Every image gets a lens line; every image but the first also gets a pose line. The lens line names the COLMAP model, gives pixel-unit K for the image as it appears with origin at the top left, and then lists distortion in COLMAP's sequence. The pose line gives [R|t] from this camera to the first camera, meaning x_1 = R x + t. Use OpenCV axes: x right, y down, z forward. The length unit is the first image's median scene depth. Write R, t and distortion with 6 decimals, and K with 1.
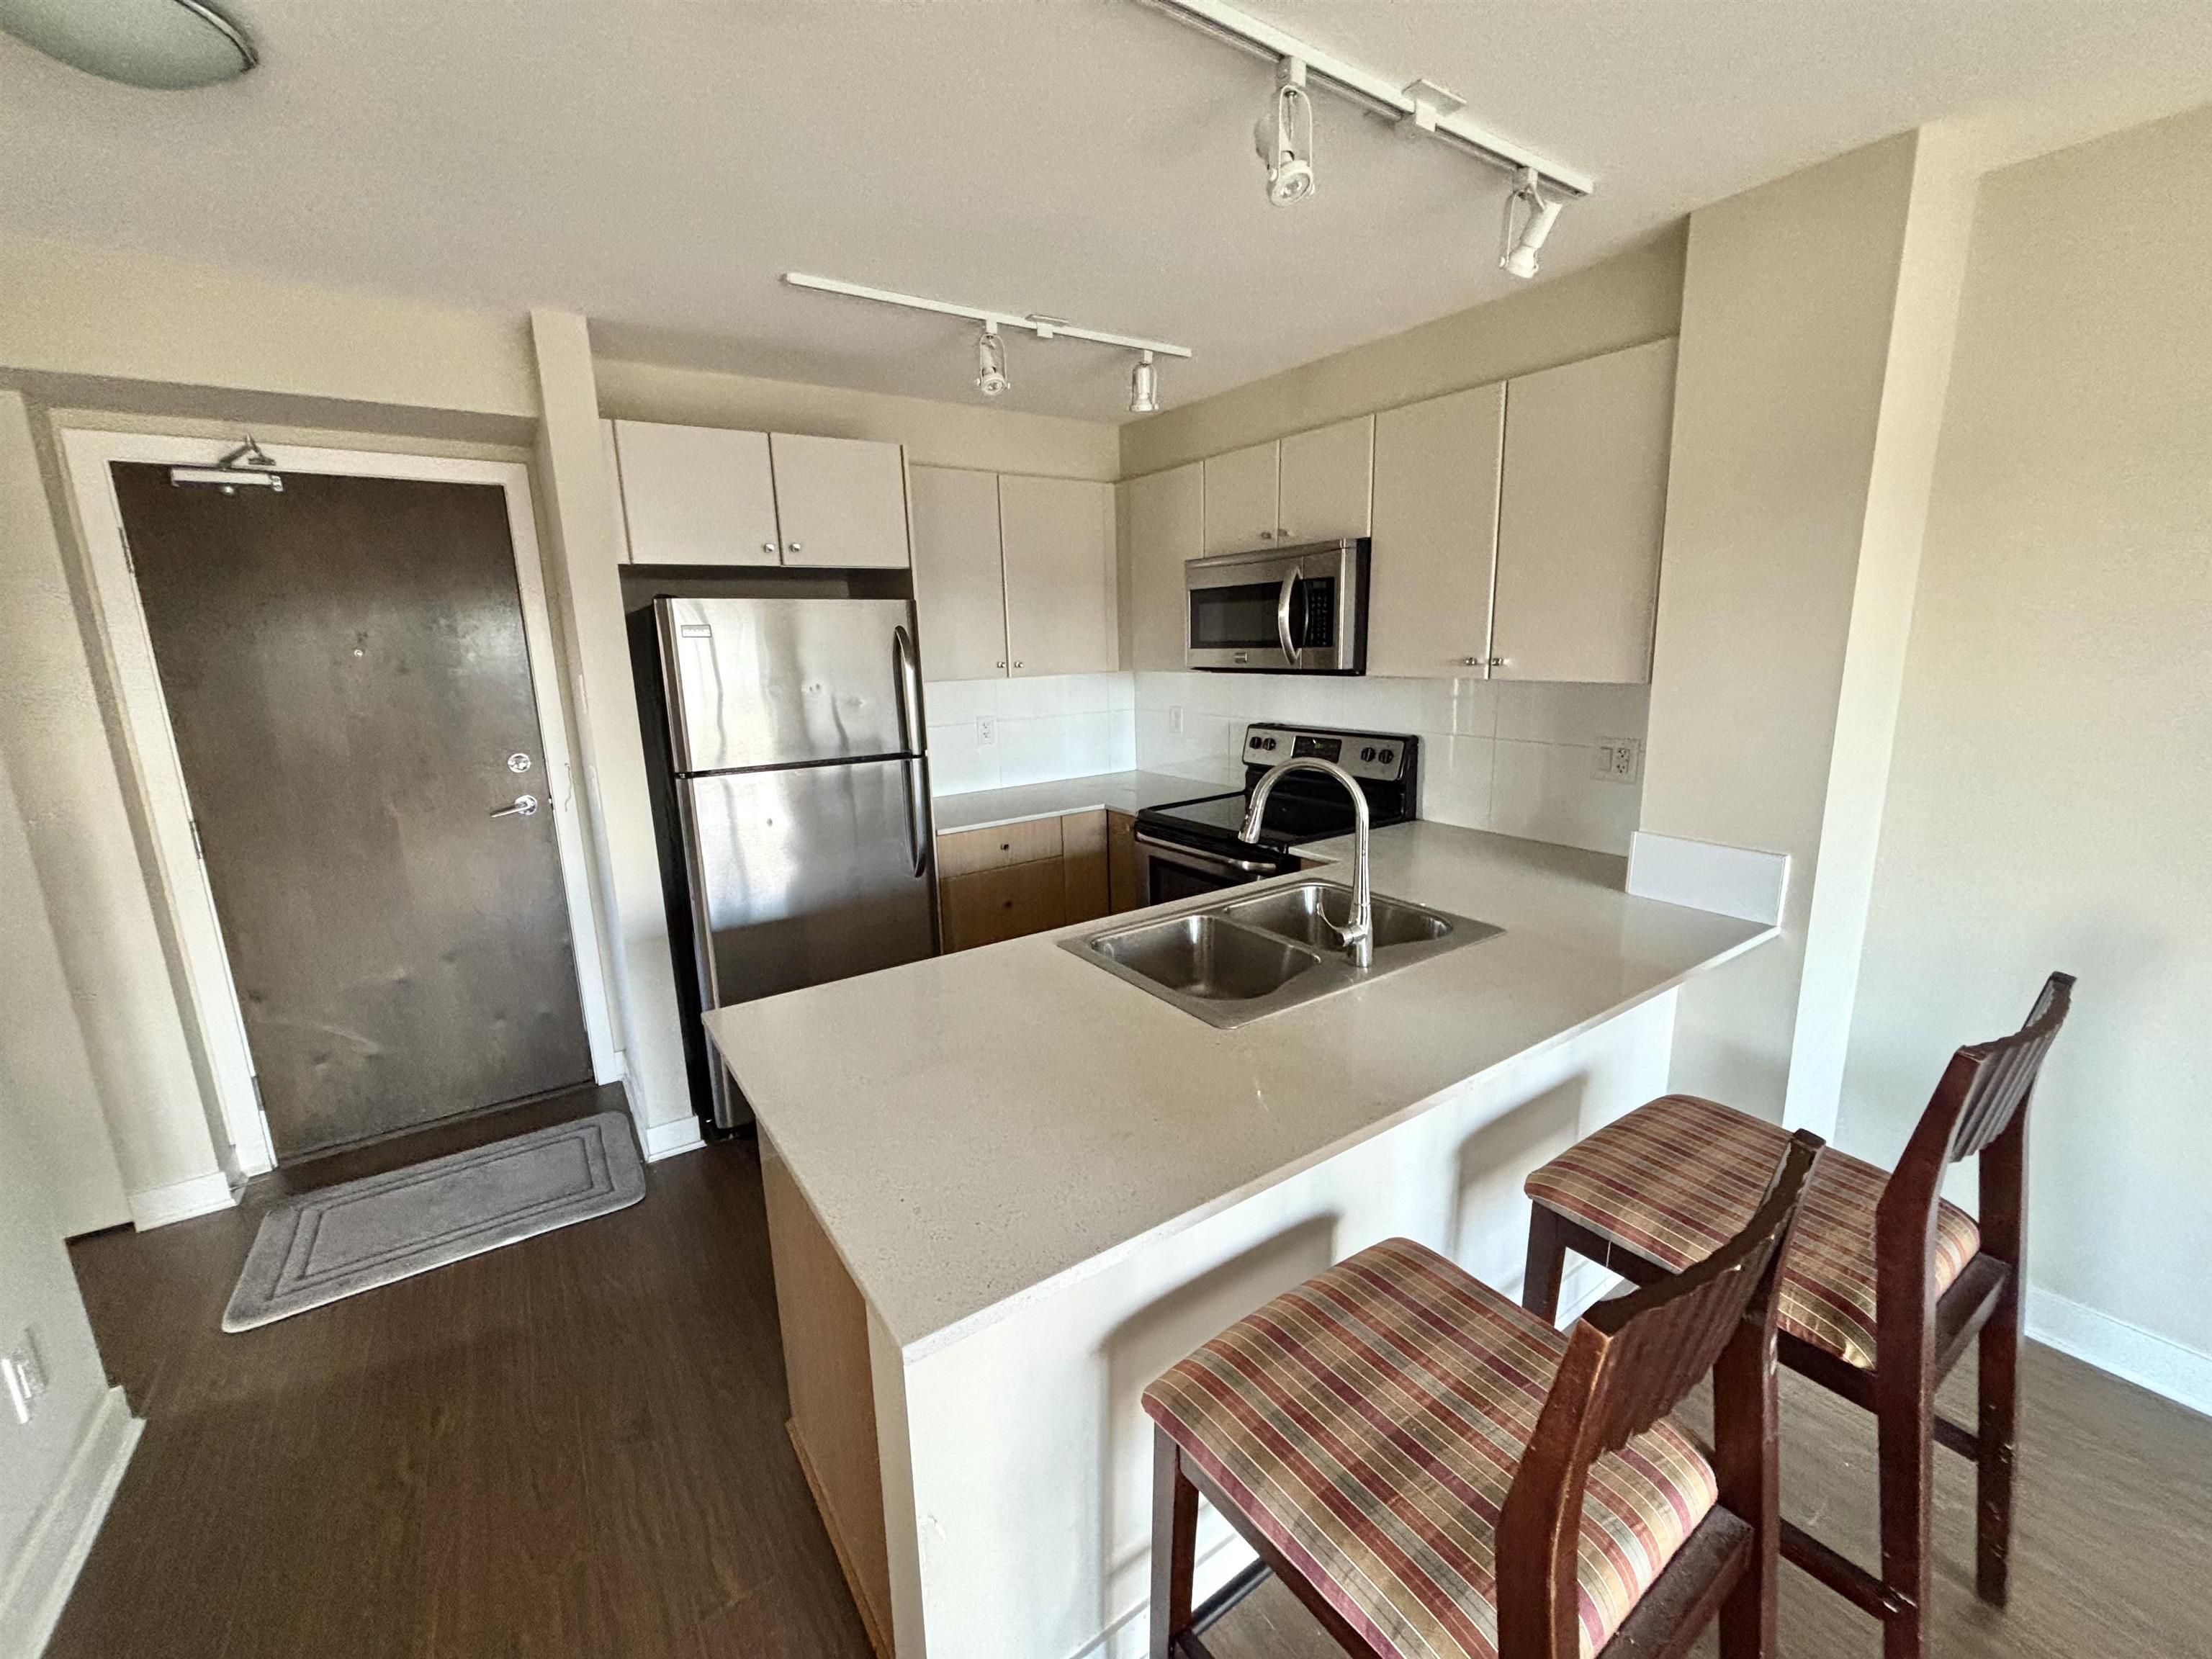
lens RADIAL K [[884.7, 0, 1092.9], [0, 884.7, 819.6], [0, 0, 1]] dist [0.000663, 0.000095]
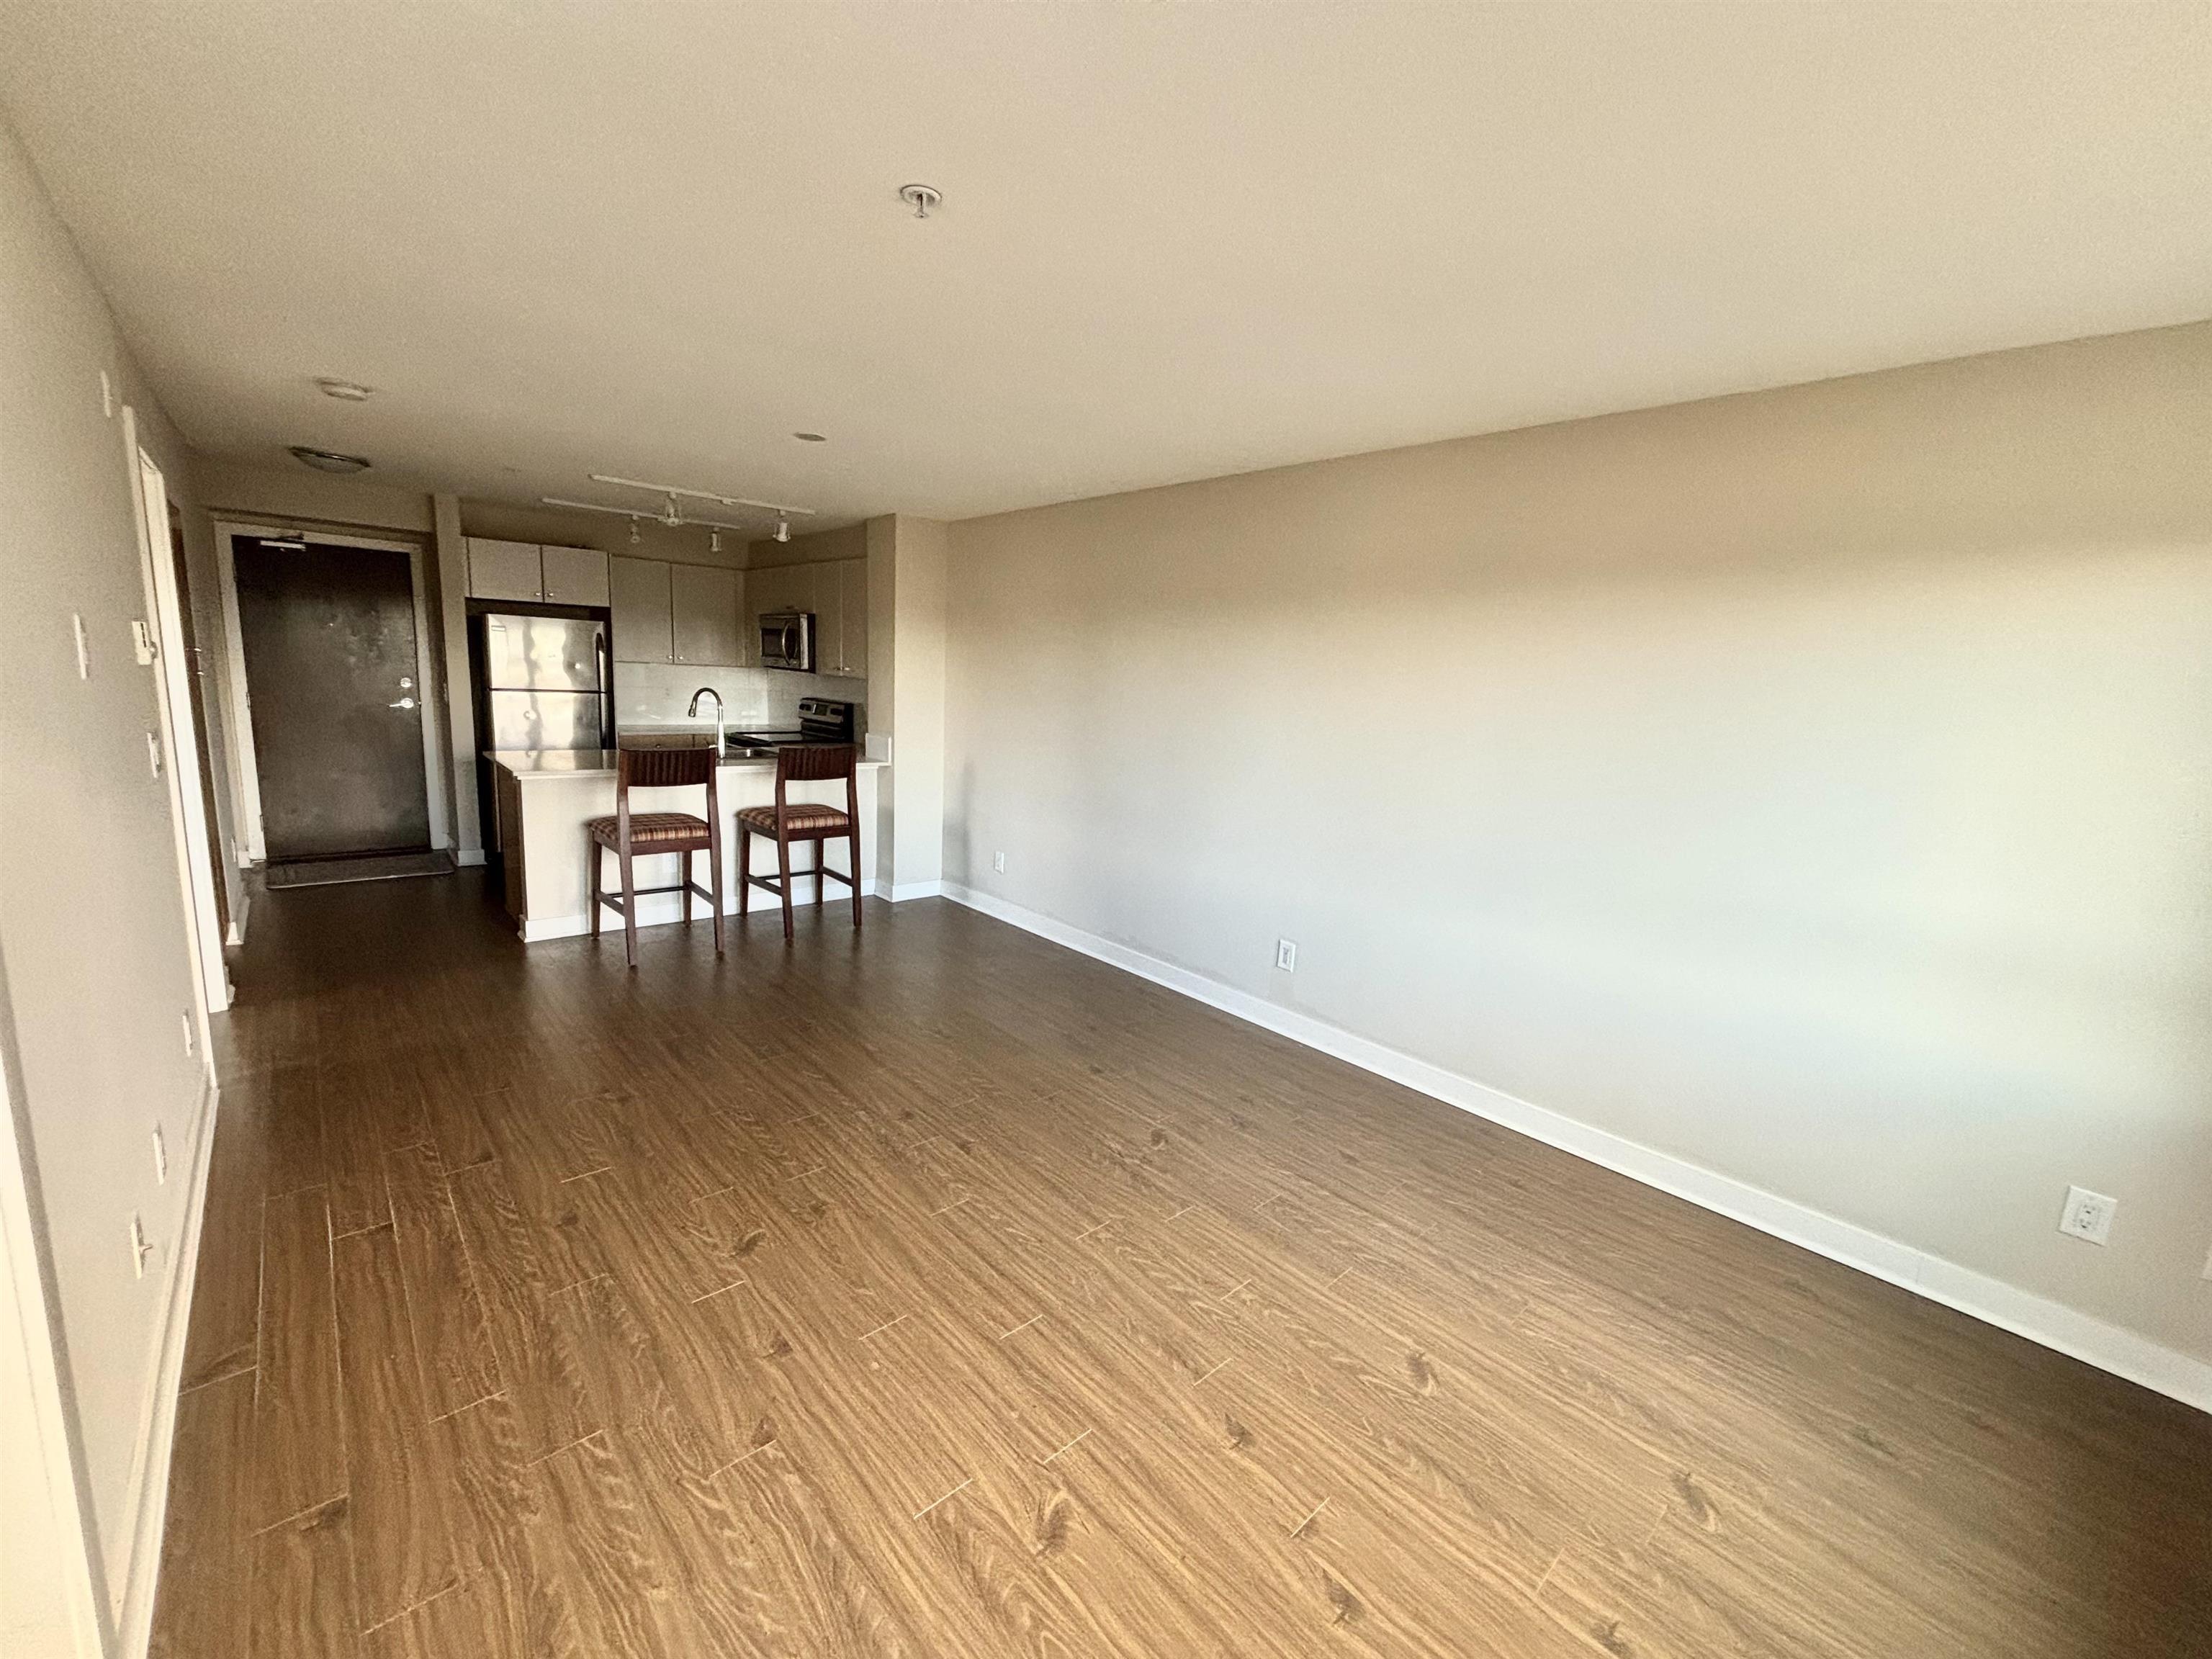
lens RADIAL K [[884.7, 0, 1093.4], [0, 884.7, 819.3], [0, 0, 1]] dist [0.000663, 0.000095]
pose [[0.987919, 0.056841, 0.144174, 0.794561], [-0.052215, 0.997999, -0.035671, 0.291187], [-0.145913, 0.027712, 0.988909, -1.526737]]
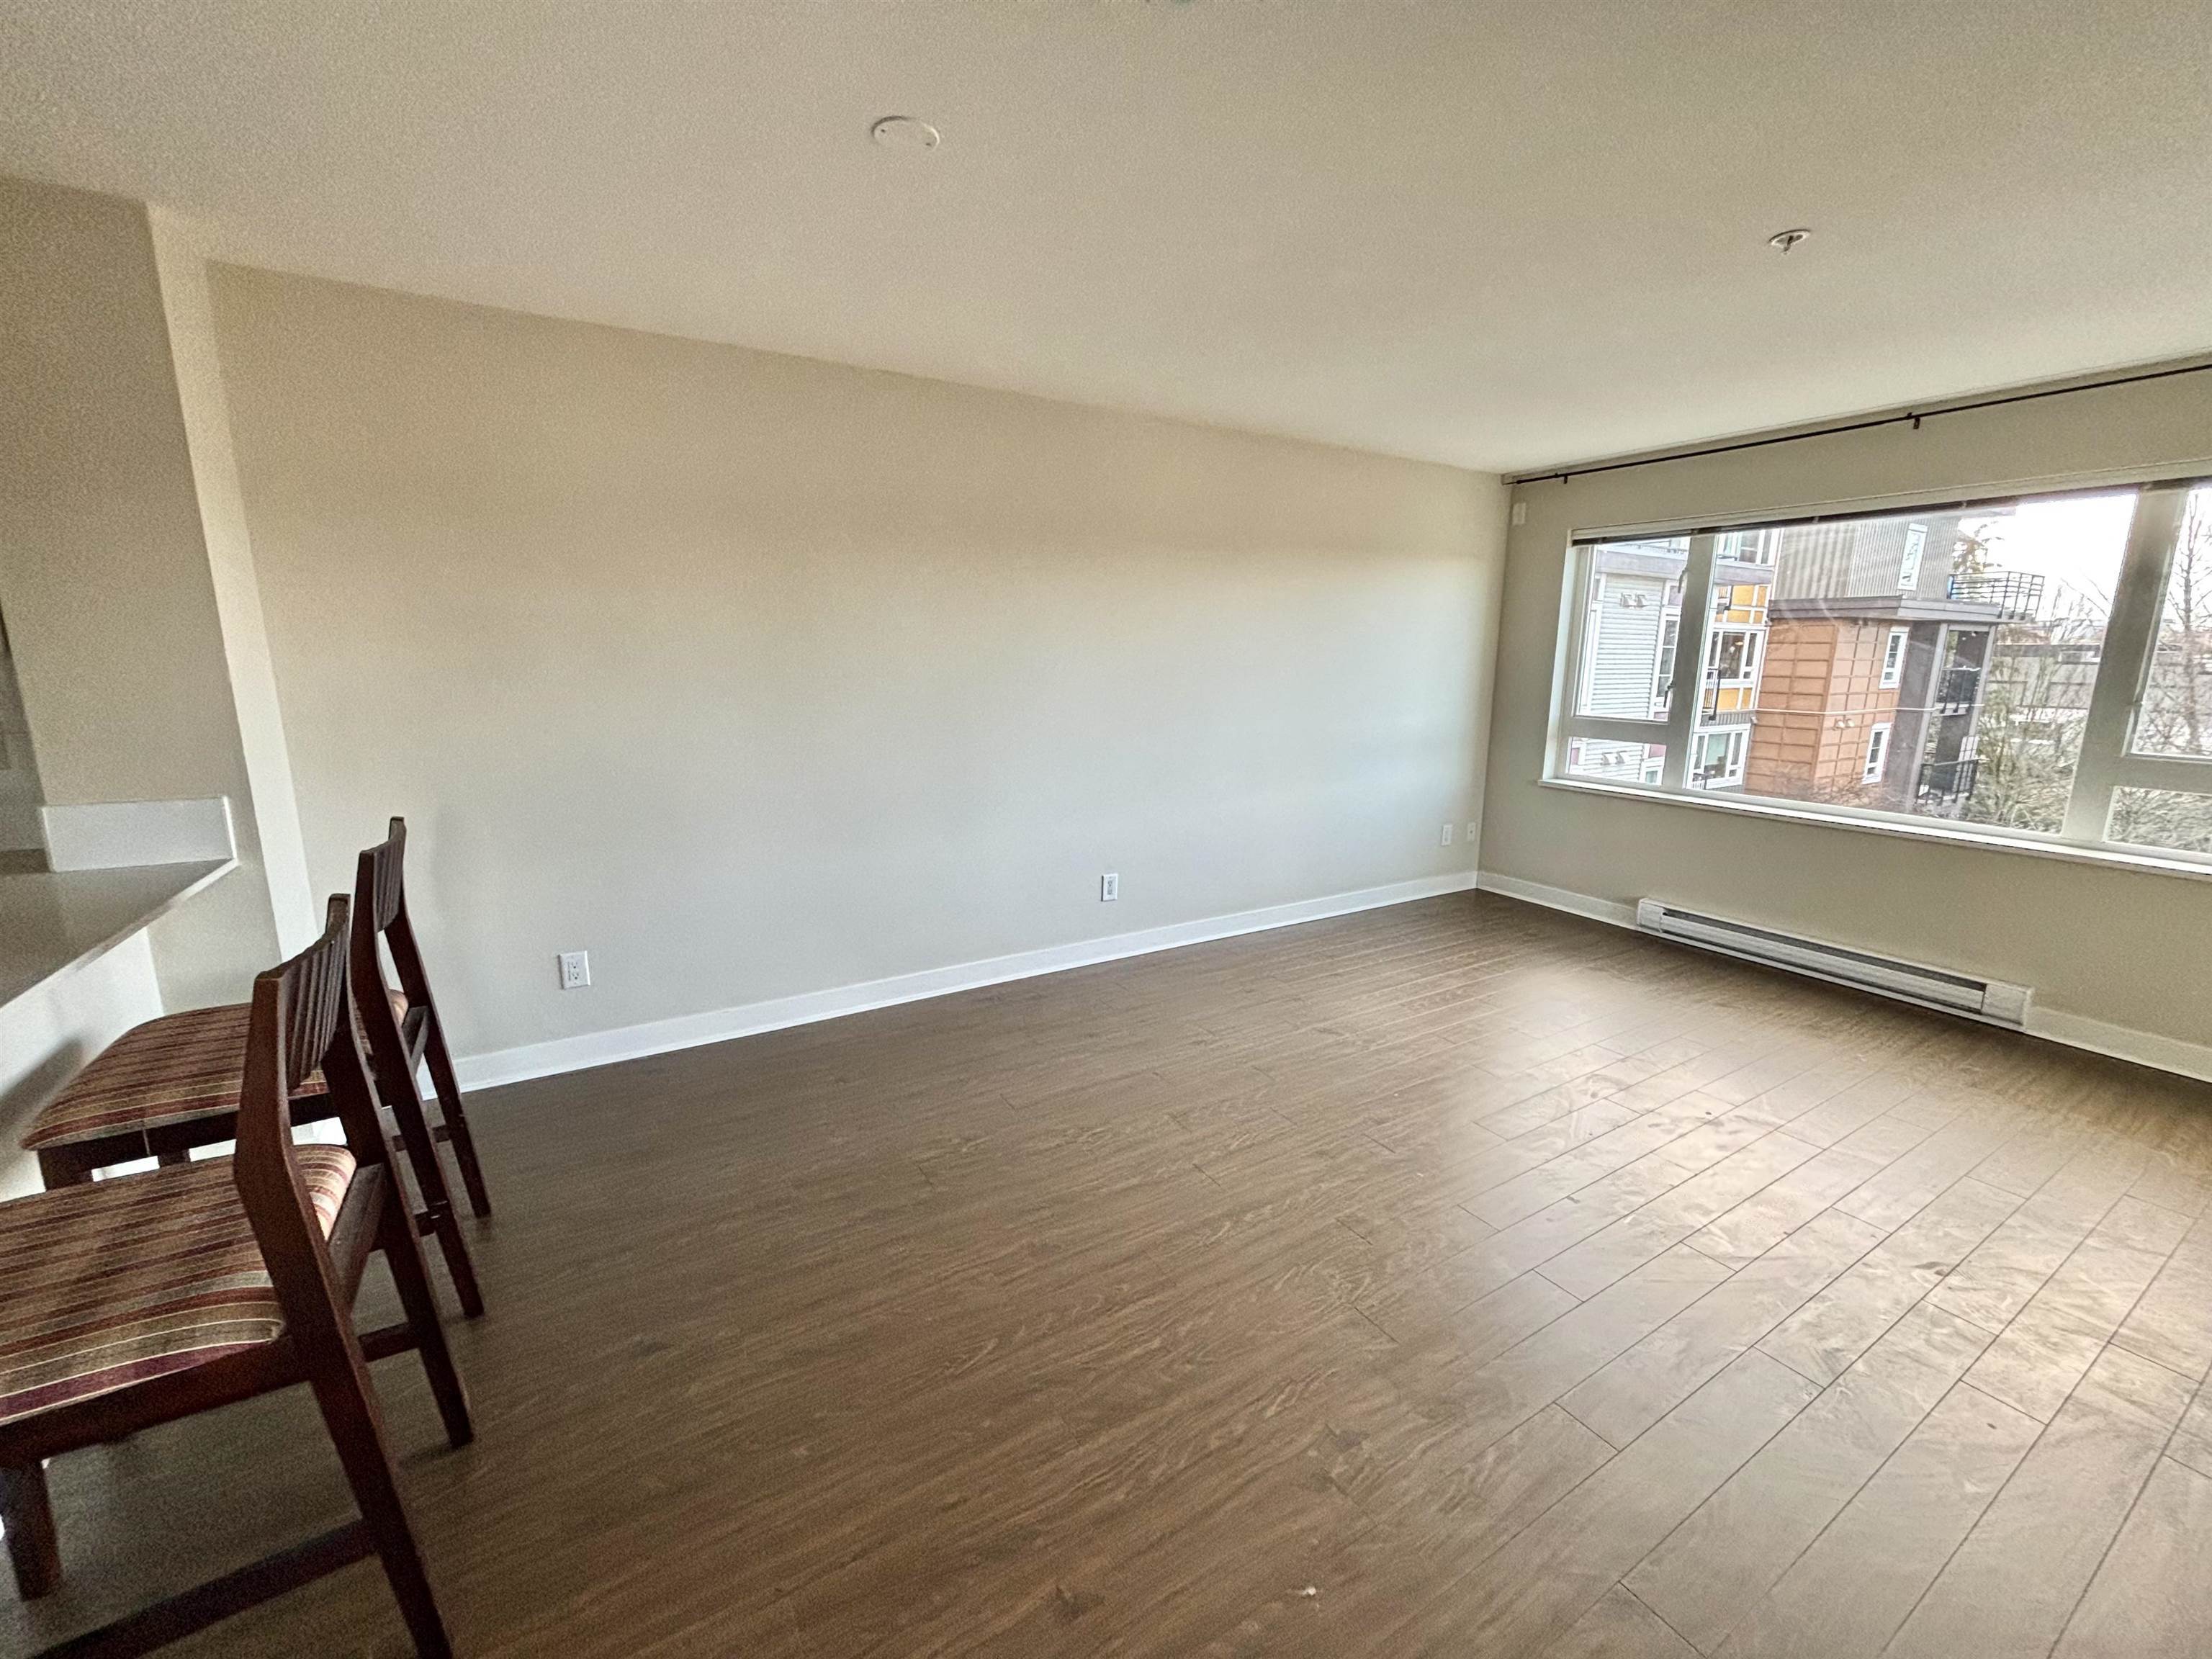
lens RADIAL K [[884.7, 0, 1086.1], [0, 884.7, 815.7], [0, 0, 1]] dist [0.000663, 0.000095]
pose [[0.062701, -0.155759, 0.985803, -0.229331], [0.189475, 0.971641, 0.141470, 0.088418], [-0.979882, 0.177915, 0.090435, -0.169713]]
